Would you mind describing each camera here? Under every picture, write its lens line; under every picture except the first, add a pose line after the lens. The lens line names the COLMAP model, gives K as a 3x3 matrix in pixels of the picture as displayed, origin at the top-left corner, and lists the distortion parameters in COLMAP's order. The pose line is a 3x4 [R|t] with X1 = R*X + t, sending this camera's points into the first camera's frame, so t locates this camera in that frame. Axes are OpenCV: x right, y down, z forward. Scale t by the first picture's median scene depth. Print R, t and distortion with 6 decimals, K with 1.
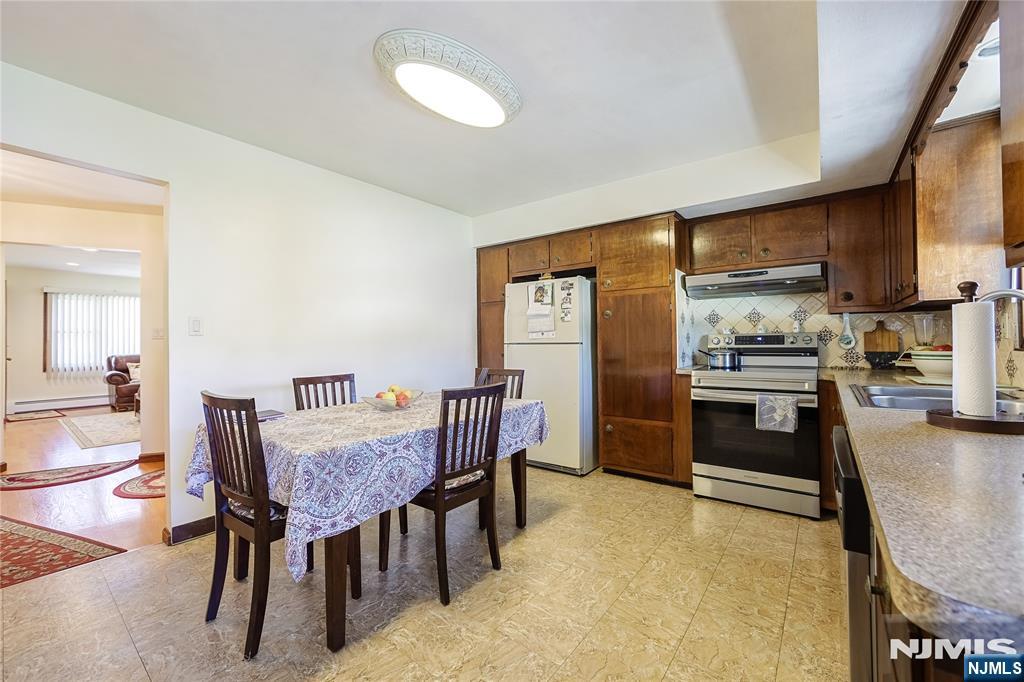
lens RADIAL K [[410.2, 0, 519.2], [0, 410.2, 338.0], [0, 0, 1]] dist [-0.001602, -0.000041]
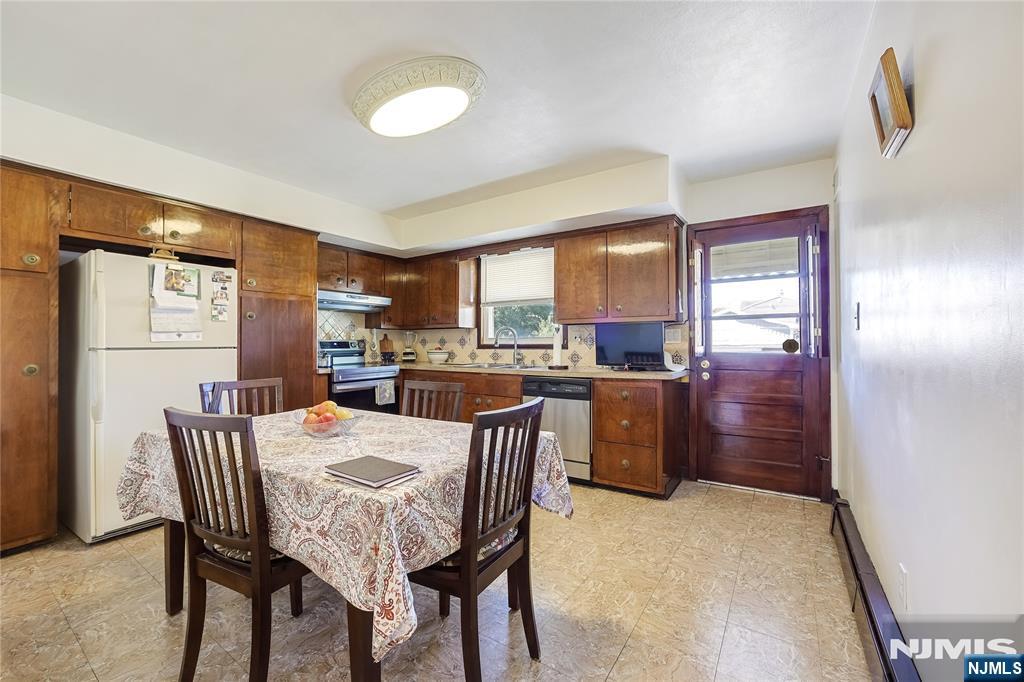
lens RADIAL K [[410.2, 0, 510.9], [0, 410.2, 338.3], [0, 0, 1]] dist [-0.001602, -0.000041]
pose [[-0.054865, 0.020670, 0.998280, -0.746619], [-0.001219, 0.999784, -0.020768, 0.009795], [-0.998493, -0.002356, -0.054828, 0.486908]]
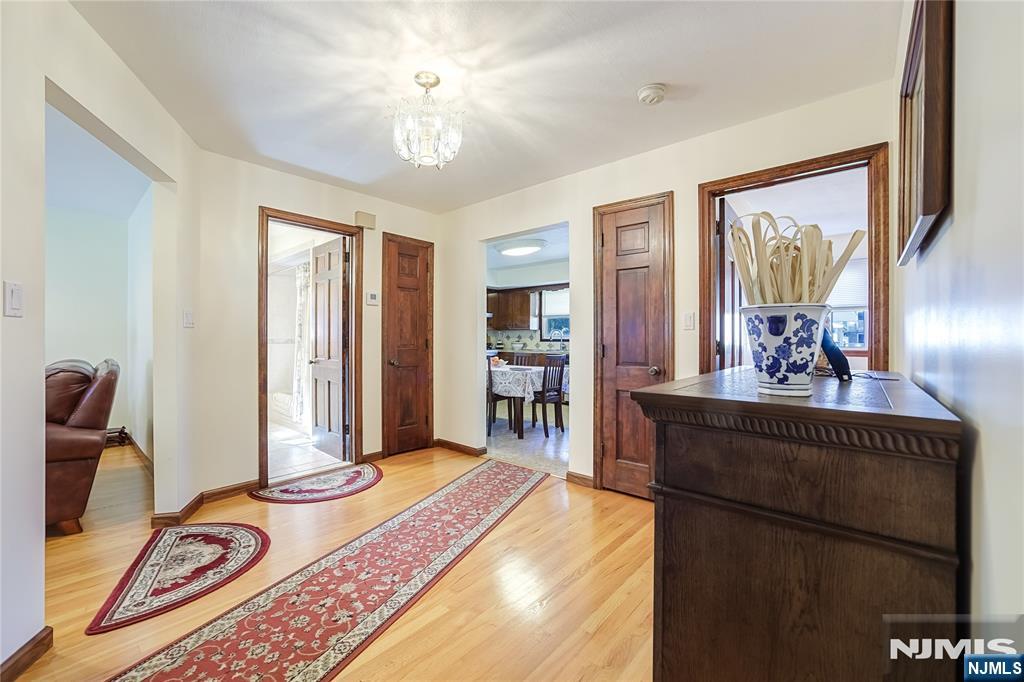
lens RADIAL K [[410.2, 0, 508.7], [0, 410.2, 337.0], [0, 0, 1]] dist [-0.001602, -0.000041]
pose [[0.075247, 0.015310, 0.997047, -1.820950], [-0.011034, 0.999834, -0.014521, 0.027955], [-0.997104, -0.009909, 0.075403, 0.525470]]
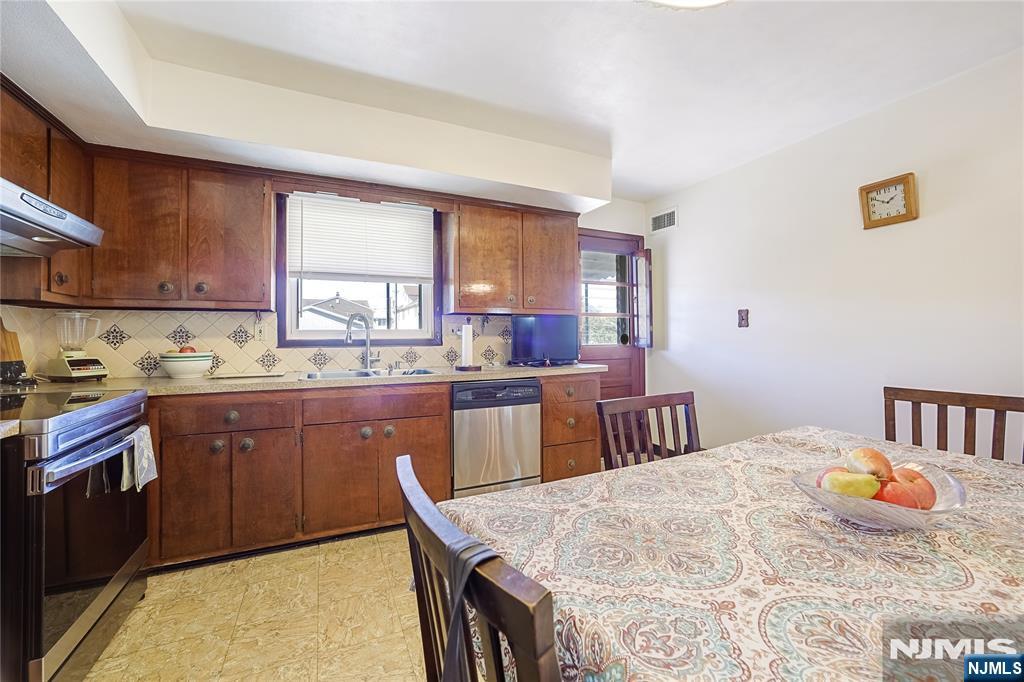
lens RADIAL K [[410.2, 0, 504.6], [0, 410.2, 335.3], [0, 0, 1]] dist [-0.001602, -0.000041]
pose [[-0.871793, 0.018747, 0.489516, -0.137978], [0.013027, 0.999801, -0.015088, 0.009724], [-0.489702, -0.006777, -0.871864, 1.015906]]
